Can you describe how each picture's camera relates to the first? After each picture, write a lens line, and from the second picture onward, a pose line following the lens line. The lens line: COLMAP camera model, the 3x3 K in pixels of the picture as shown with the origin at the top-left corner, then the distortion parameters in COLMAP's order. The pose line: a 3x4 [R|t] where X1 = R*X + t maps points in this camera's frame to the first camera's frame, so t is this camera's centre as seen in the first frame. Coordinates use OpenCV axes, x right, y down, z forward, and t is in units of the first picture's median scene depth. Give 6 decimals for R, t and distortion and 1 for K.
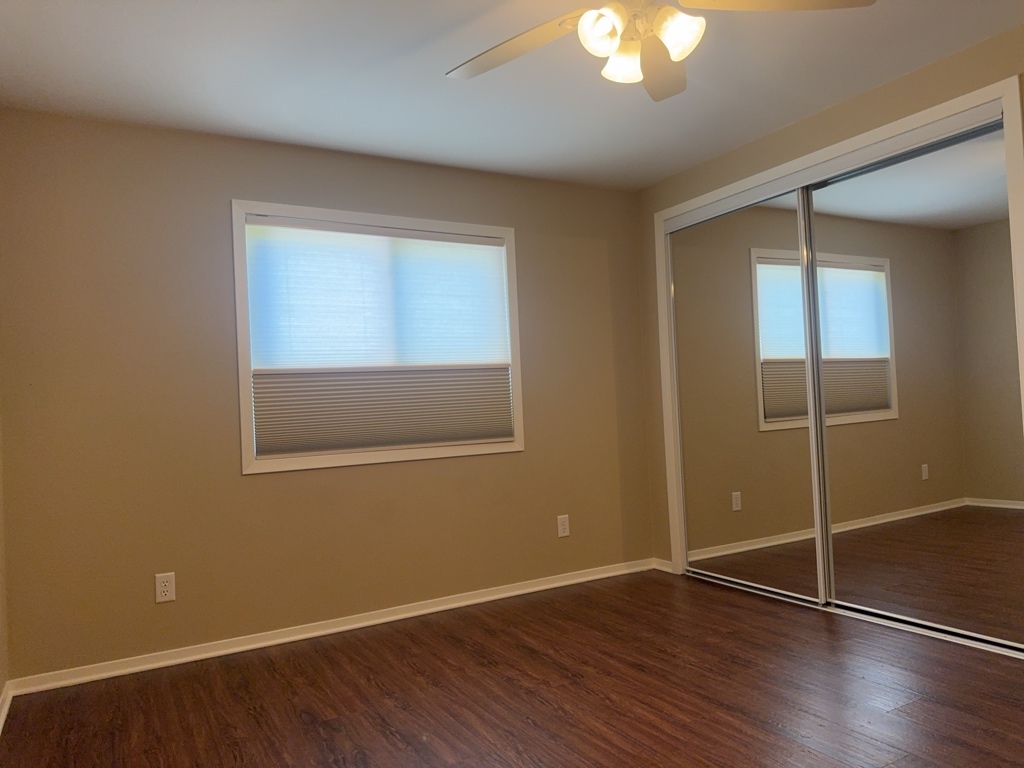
lens RADIAL K [[722.3, 0, 511.0], [0, 722.3, 385.9], [0, 0, 1]] dist [0.049340, -0.067954]
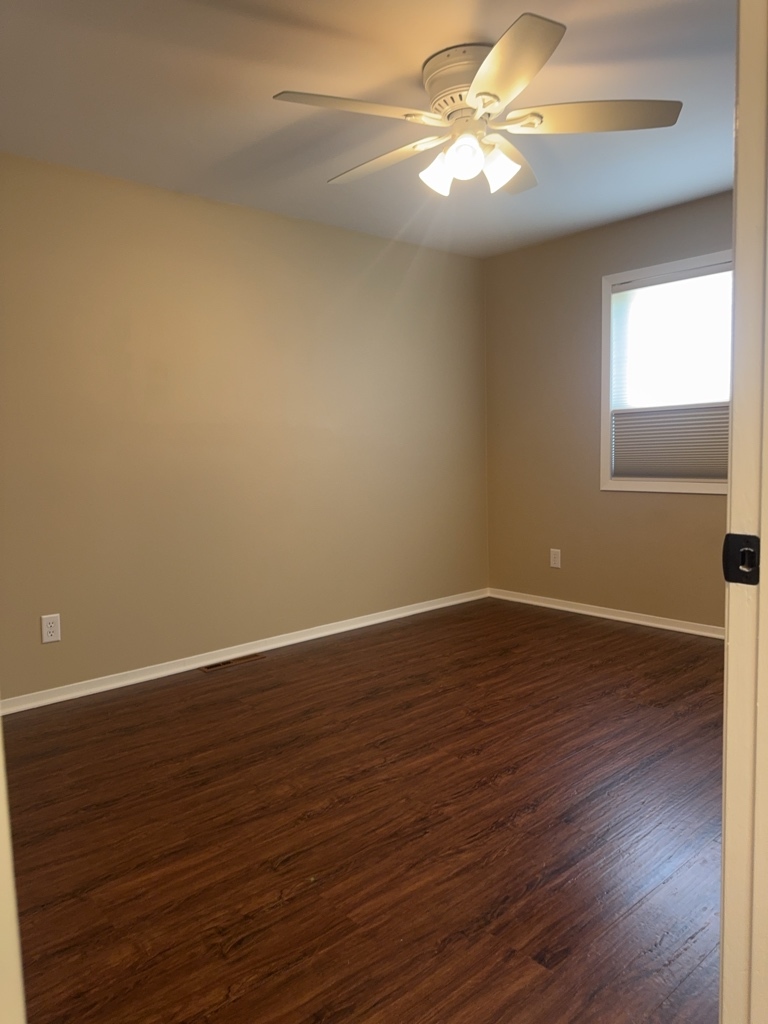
lens RADIAL K [[722.3, 0, 383.0], [0, 722.3, 507.6], [0, 0, 1]] dist [0.049340, -0.067954]
pose [[0.213106, 0.118172, -0.969856, 0.755381], [0.045866, 0.990354, 0.130747, -0.035477], [0.975952, -0.072346, 0.205630, 0.302125]]
